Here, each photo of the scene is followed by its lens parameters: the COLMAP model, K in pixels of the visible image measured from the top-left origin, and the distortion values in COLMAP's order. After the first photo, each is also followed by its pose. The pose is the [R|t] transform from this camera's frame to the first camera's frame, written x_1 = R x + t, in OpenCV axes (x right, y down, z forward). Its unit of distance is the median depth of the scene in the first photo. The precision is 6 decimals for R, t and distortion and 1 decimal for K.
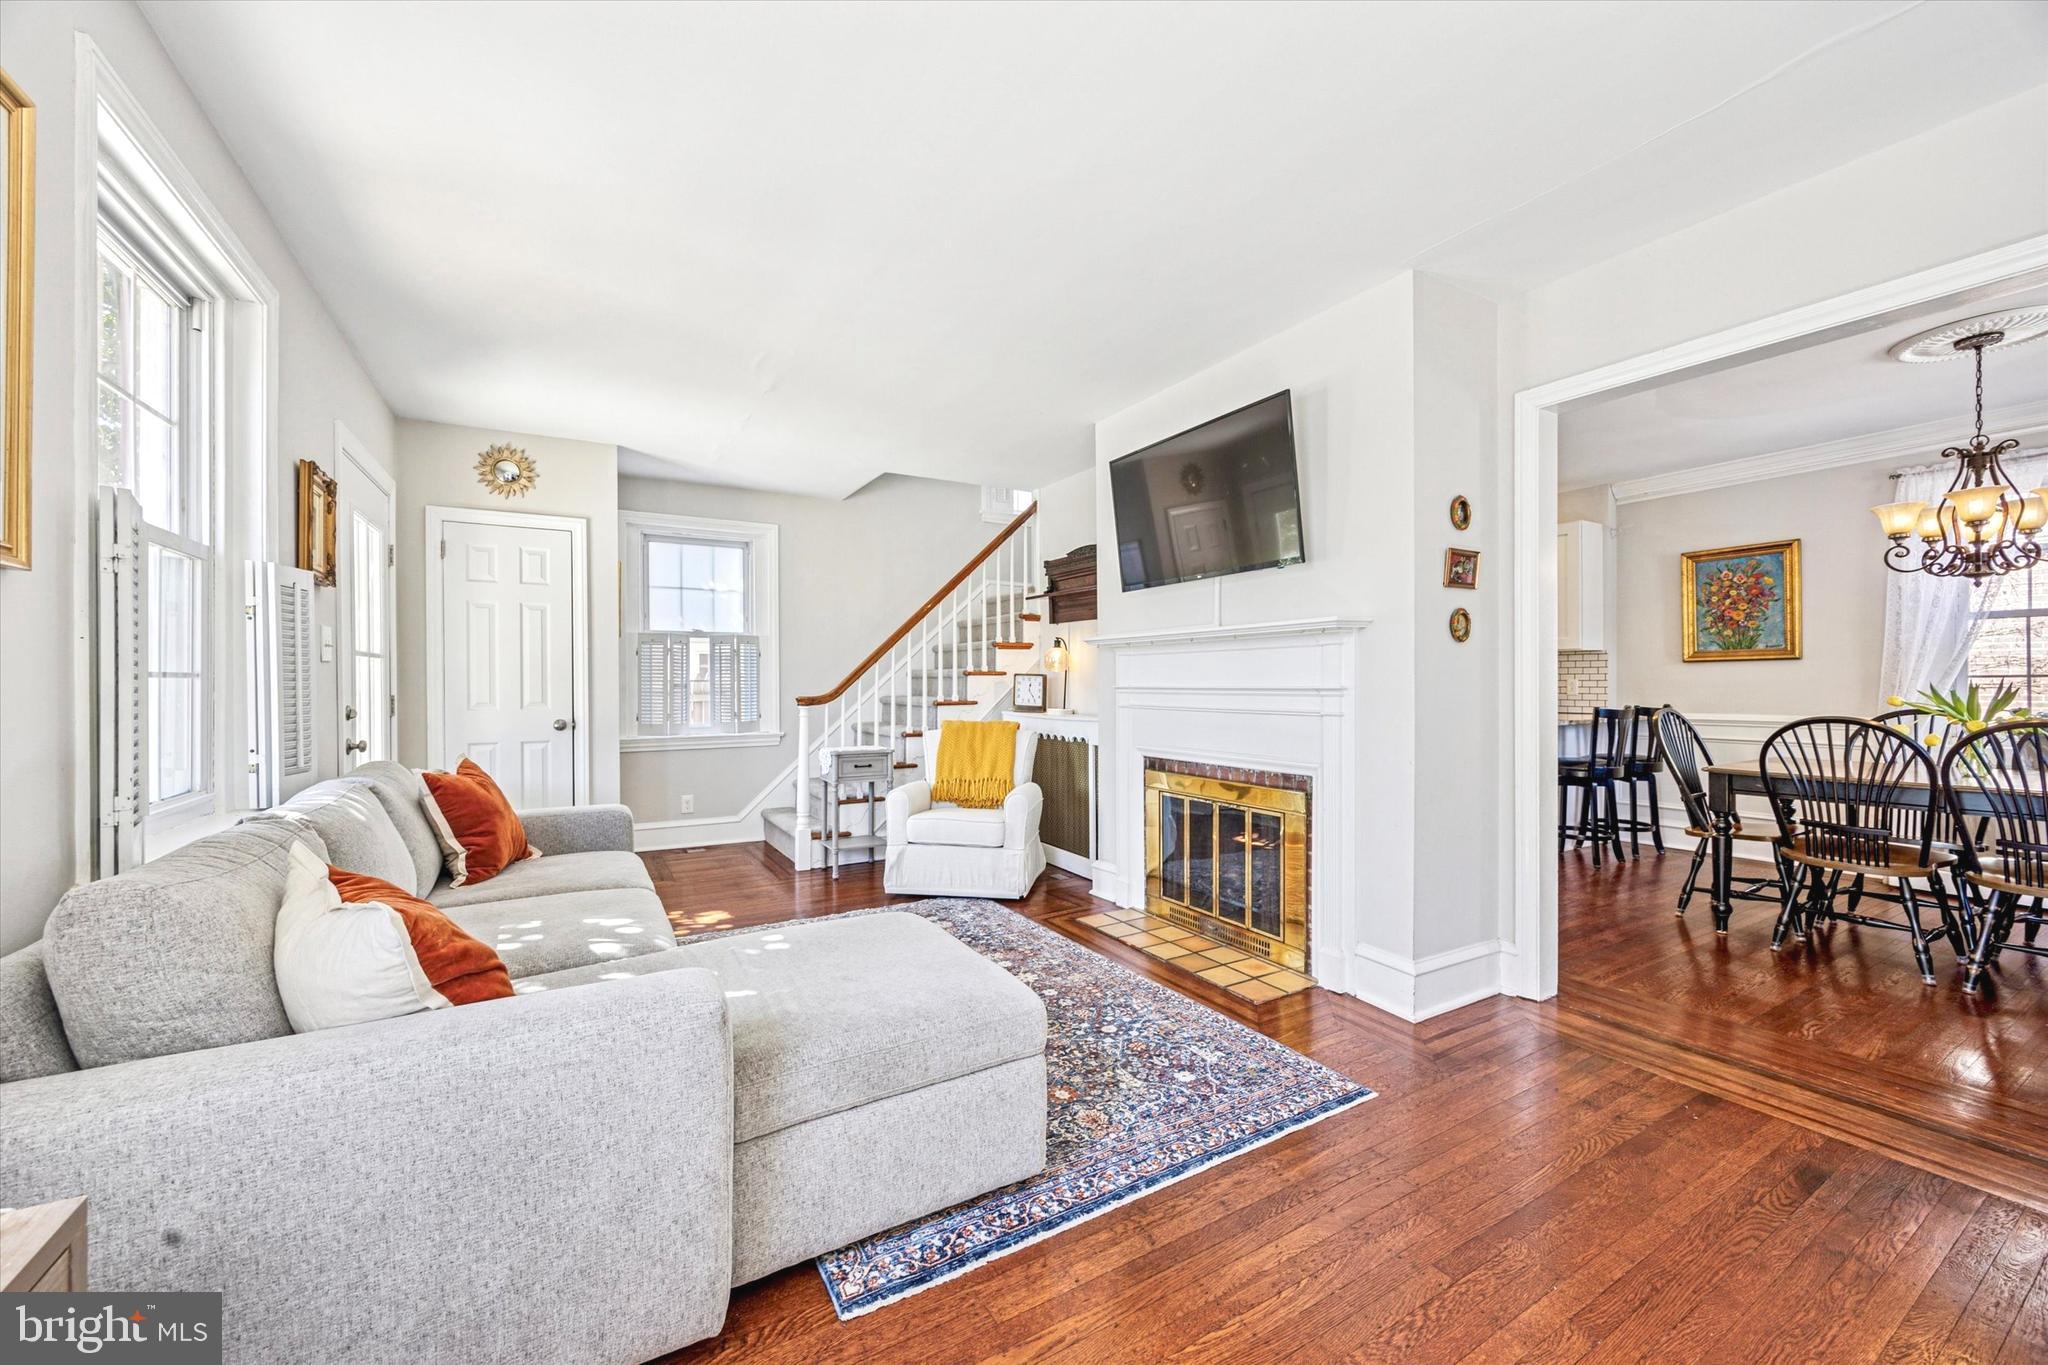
lens RADIAL K [[786.7, 0, 1021.1], [0, 786.7, 690.5], [0, 0, 1]] dist [-0.000361, 0.000428]
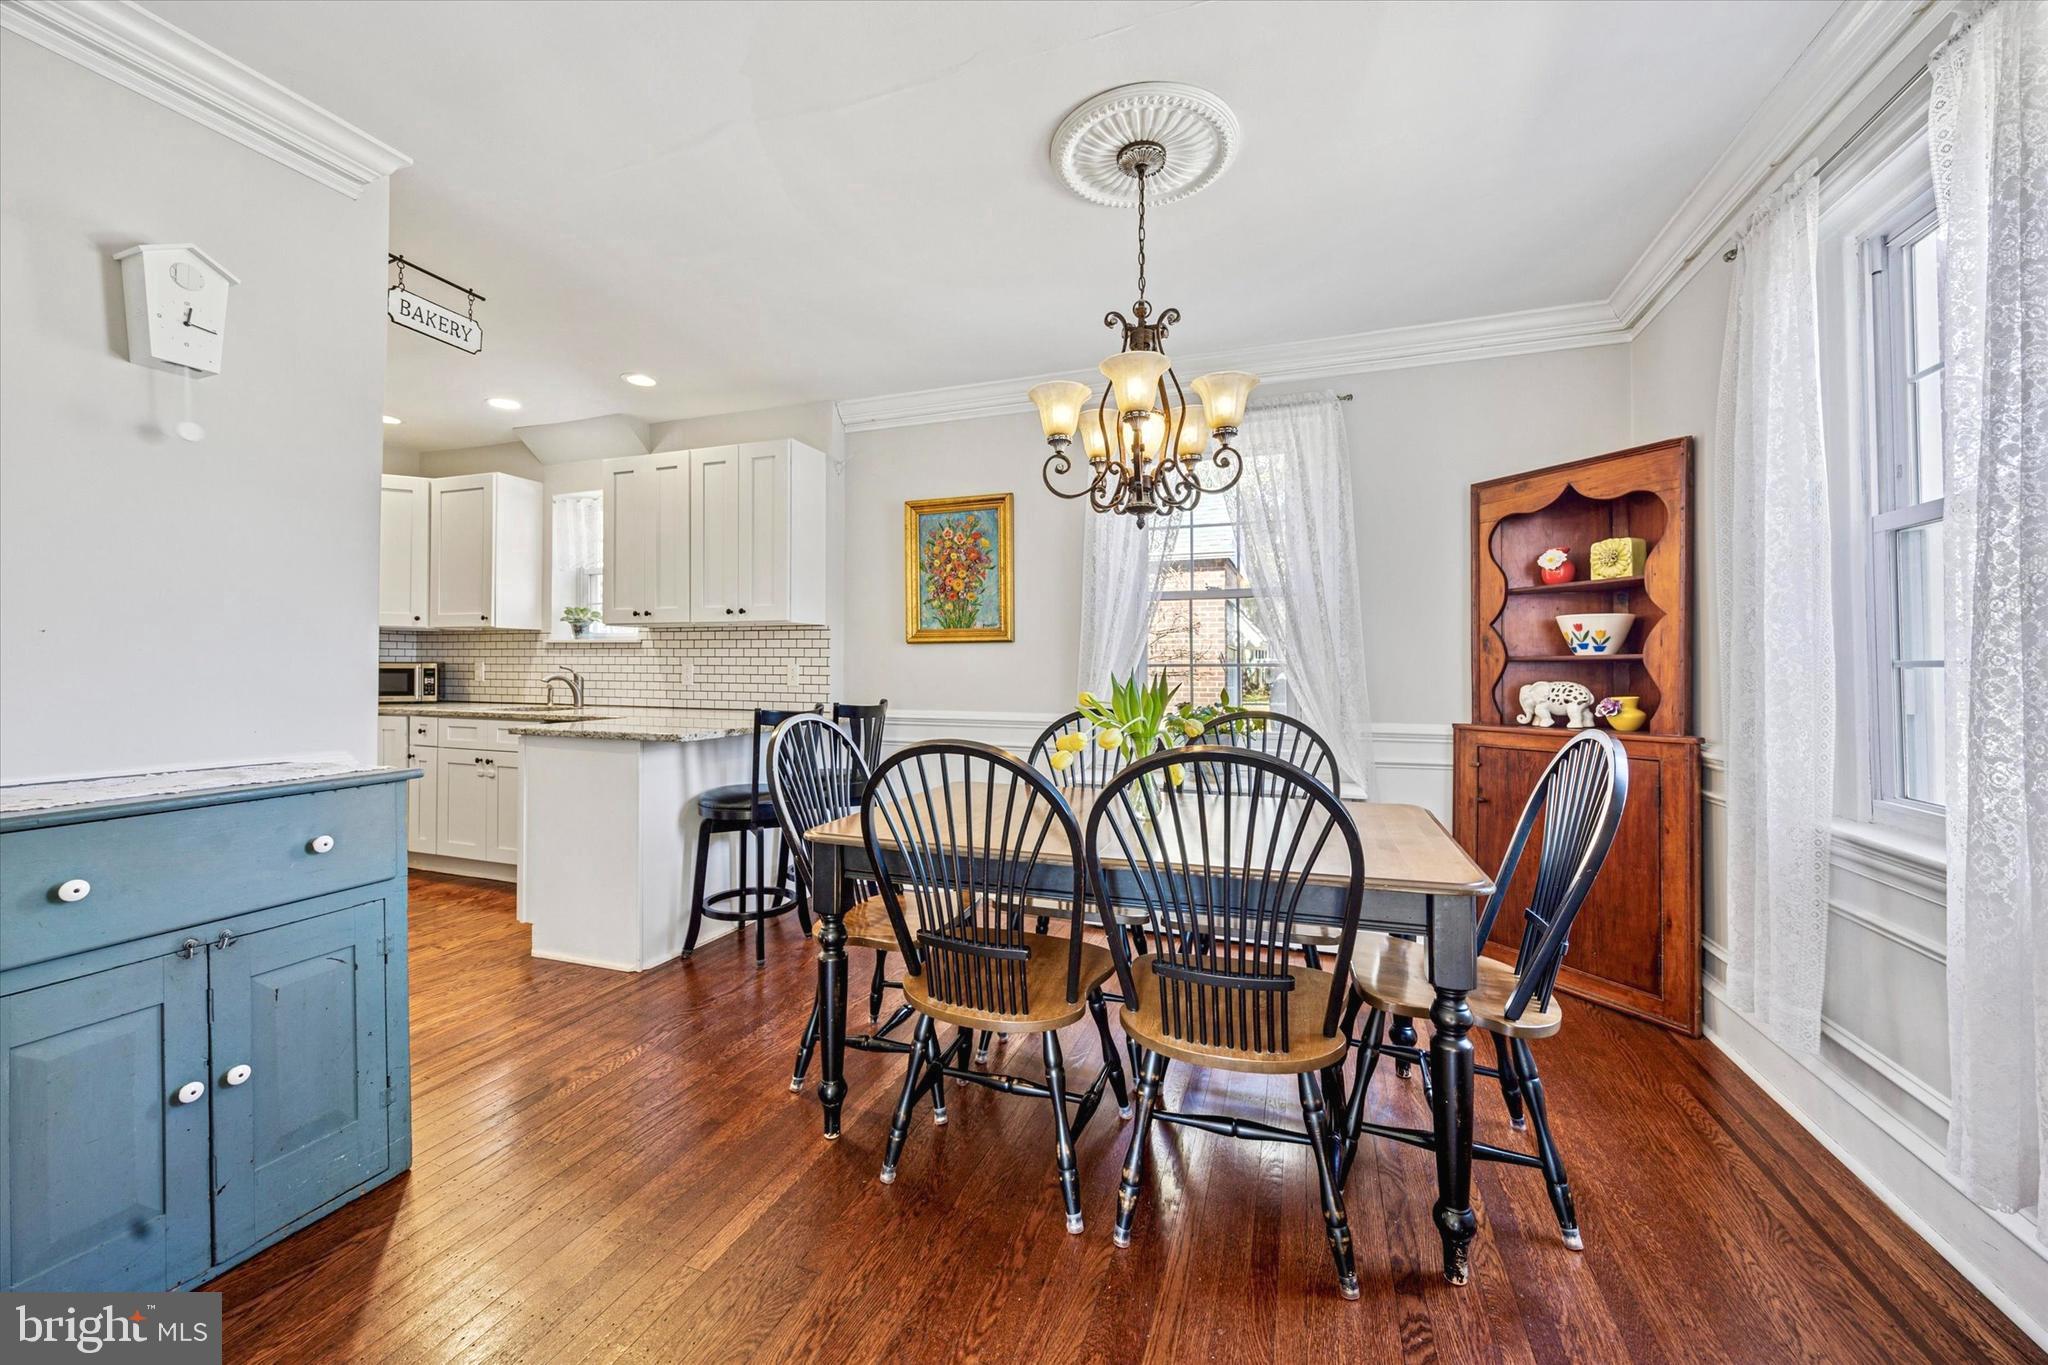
lens RADIAL K [[786.7, 0, 1017.6], [0, 786.7, 663.3], [0, 0, 1]] dist [-0.000361, 0.000428]
pose [[0.771562, 0.010180, 0.636073, 0.473427], [-0.001431, 0.999897, -0.014267, -0.006146], [-0.636152, 0.010098, 0.771497, 0.368147]]
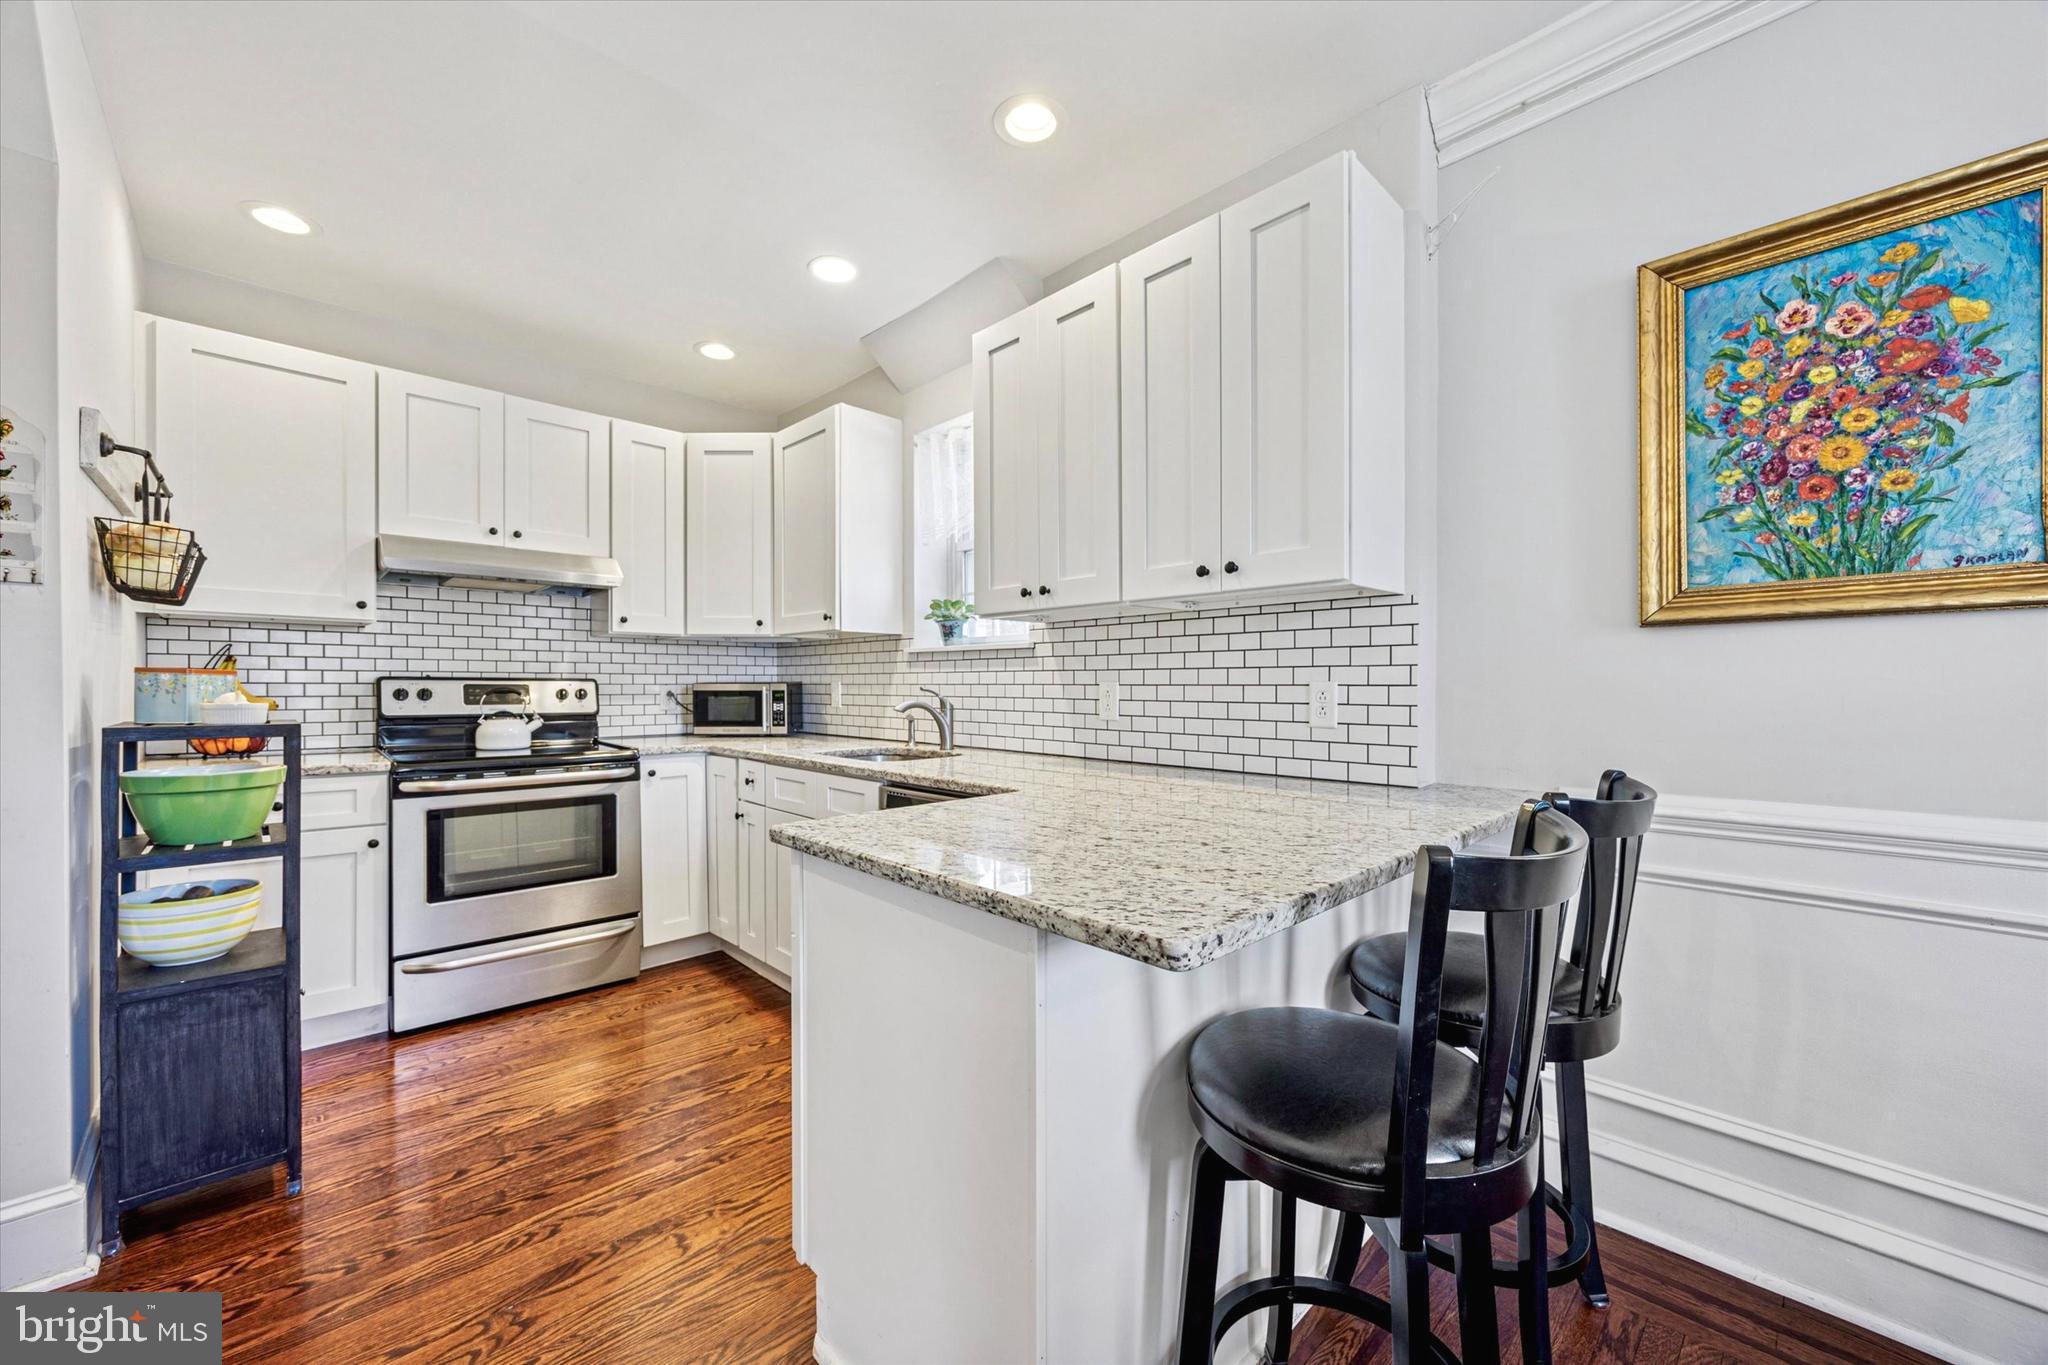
lens RADIAL K [[786.7, 0, 1026.3], [0, 786.7, 691.5], [0, 0, 1]] dist [-0.000361, 0.000428]
pose [[0.972105, -0.001124, 0.234544, 0.584422], [0.001042, 0.999999, 0.000470, -0.012018], [-0.234545, -0.000213, 0.972105, 0.823817]]
